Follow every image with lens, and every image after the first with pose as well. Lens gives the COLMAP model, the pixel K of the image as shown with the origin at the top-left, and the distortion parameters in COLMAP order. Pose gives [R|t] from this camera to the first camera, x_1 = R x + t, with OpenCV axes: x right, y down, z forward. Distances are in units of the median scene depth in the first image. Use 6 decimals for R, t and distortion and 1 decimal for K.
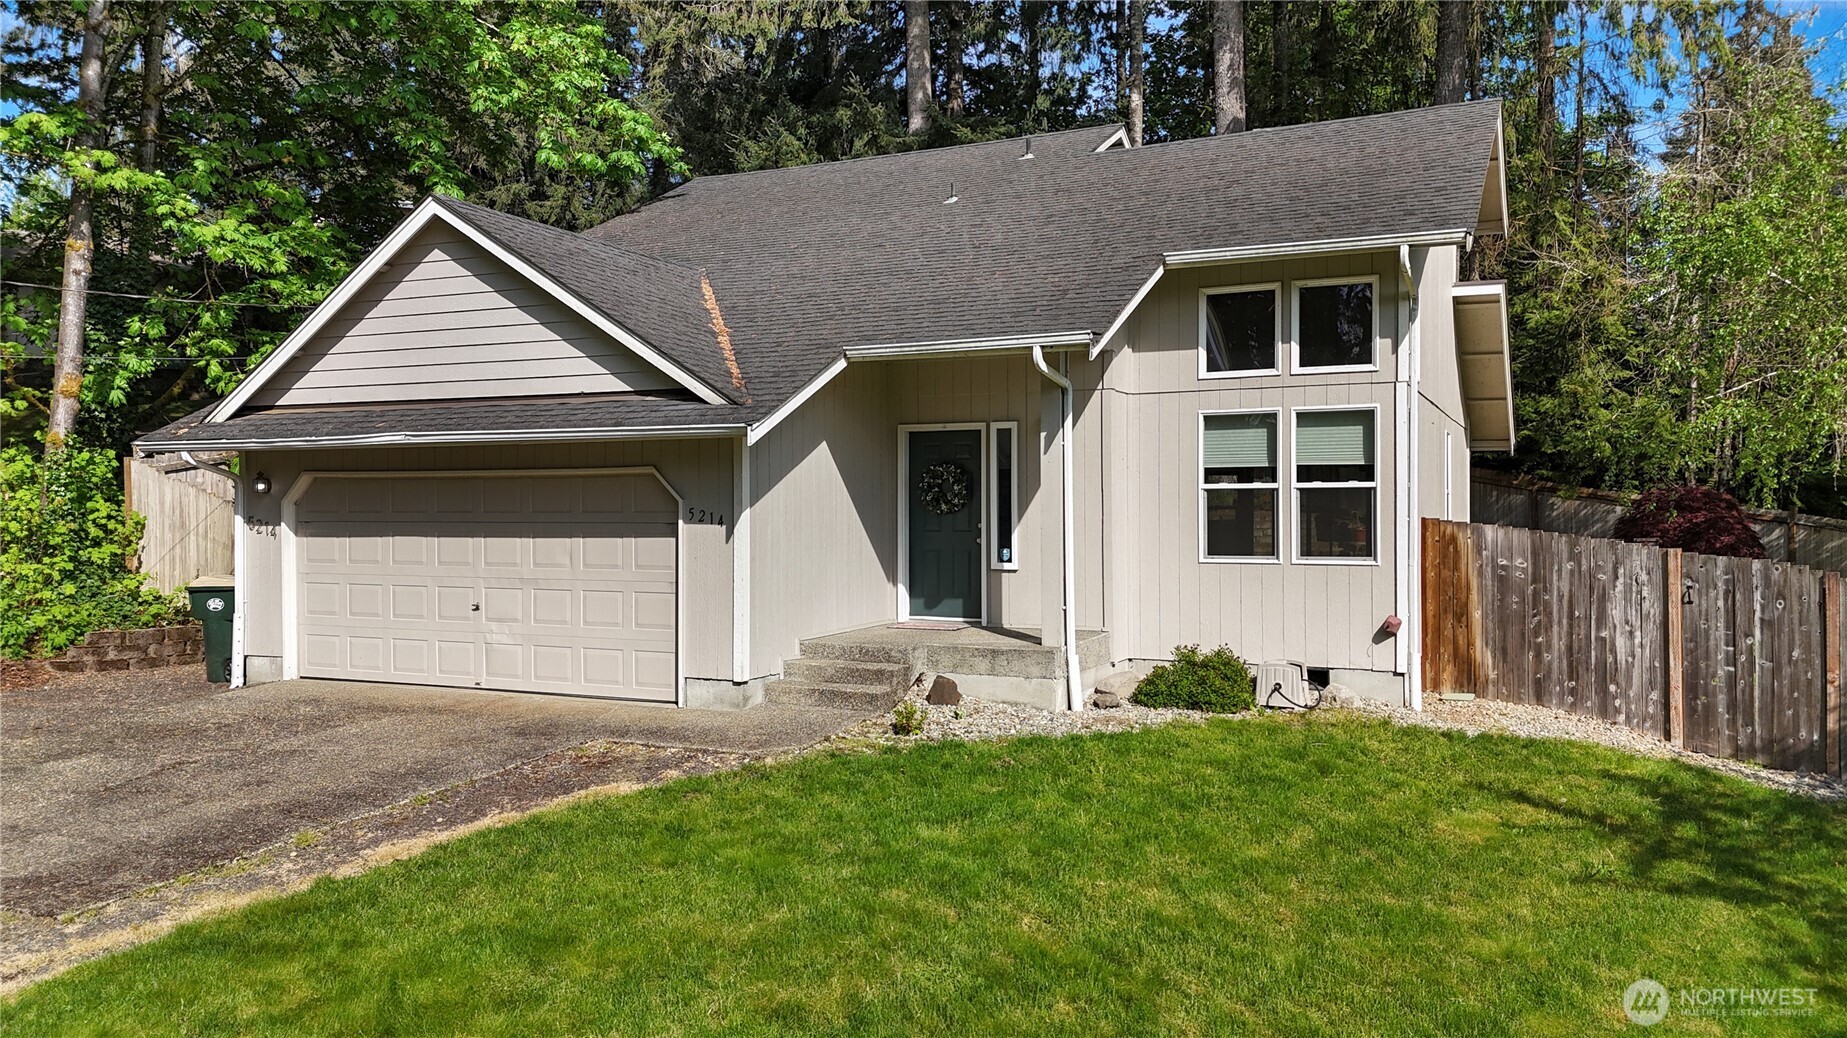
lens RADIAL K [[1355.0, 0, 941.4], [0, 1355.0, 527.1], [0, 0, 1]] dist [0.057083, -0.042699]
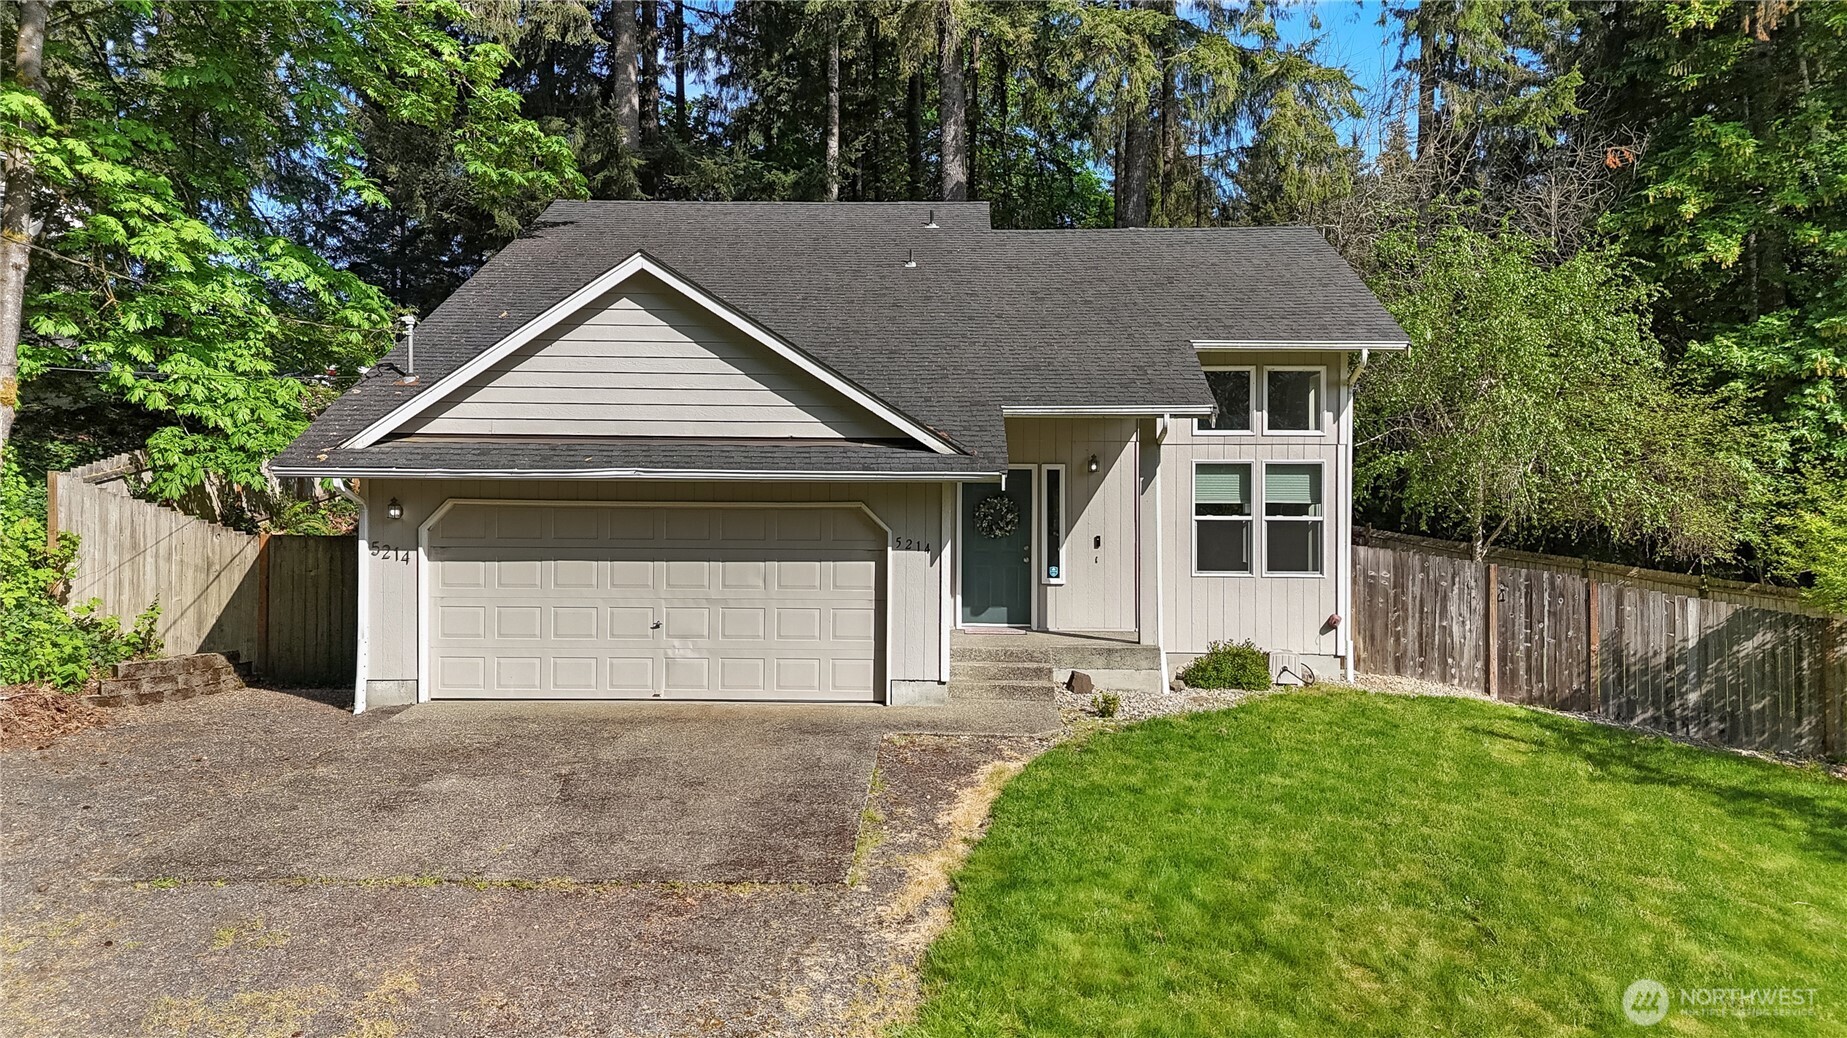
lens RADIAL K [[1355.0, 0, 940.1], [0, 1355.0, 521.5], [0, 0, 1]] dist [0.057083, -0.042699]
pose [[0.913752, 0.004258, 0.406250, -0.577818], [-0.003527, 0.999991, -0.002550, -0.023147], [-0.406257, 0.000897, 0.913758, -0.091828]]
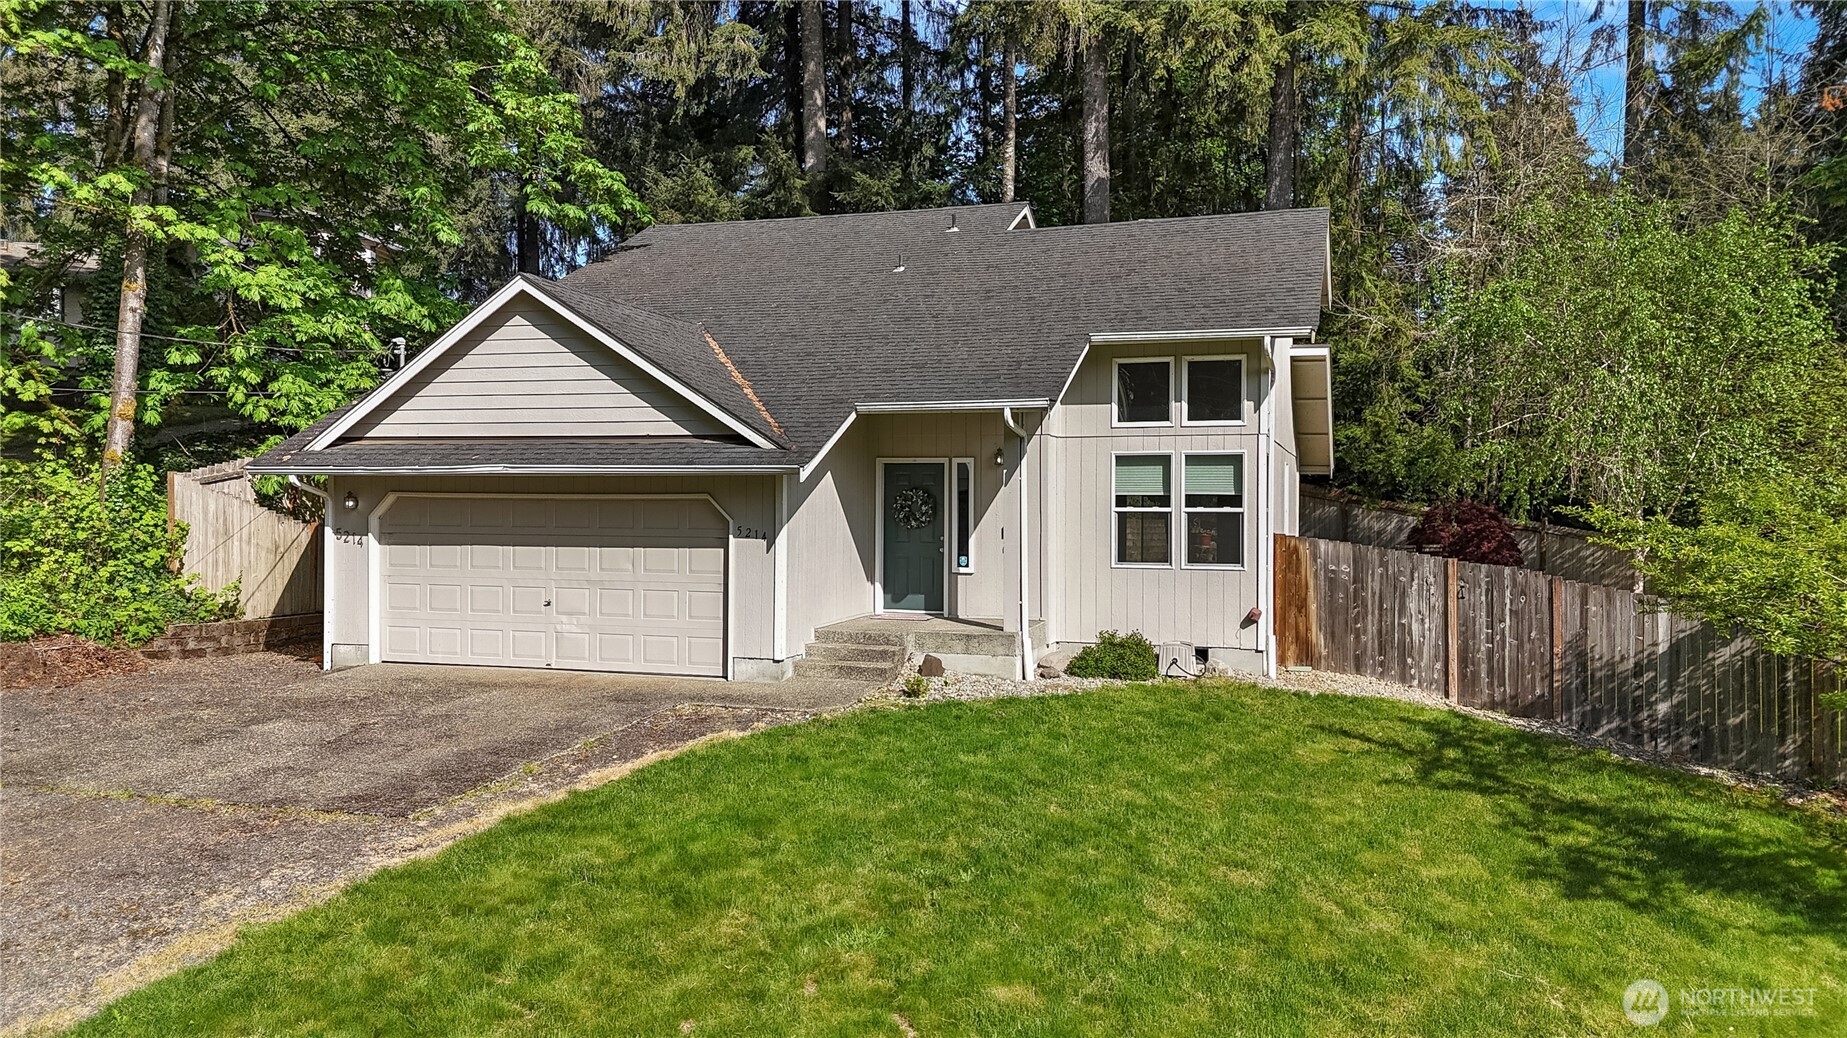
lens RADIAL K [[1355.0, 0, 940.4], [0, 1355.0, 518.7], [0, 0, 1]] dist [0.057083, -0.042699]
pose [[0.991607, 0.005756, 0.129157, -0.146621], [-0.005604, 0.999983, -0.001542, -0.018637], [-0.129164, 0.000806, 0.991623, -0.280750]]
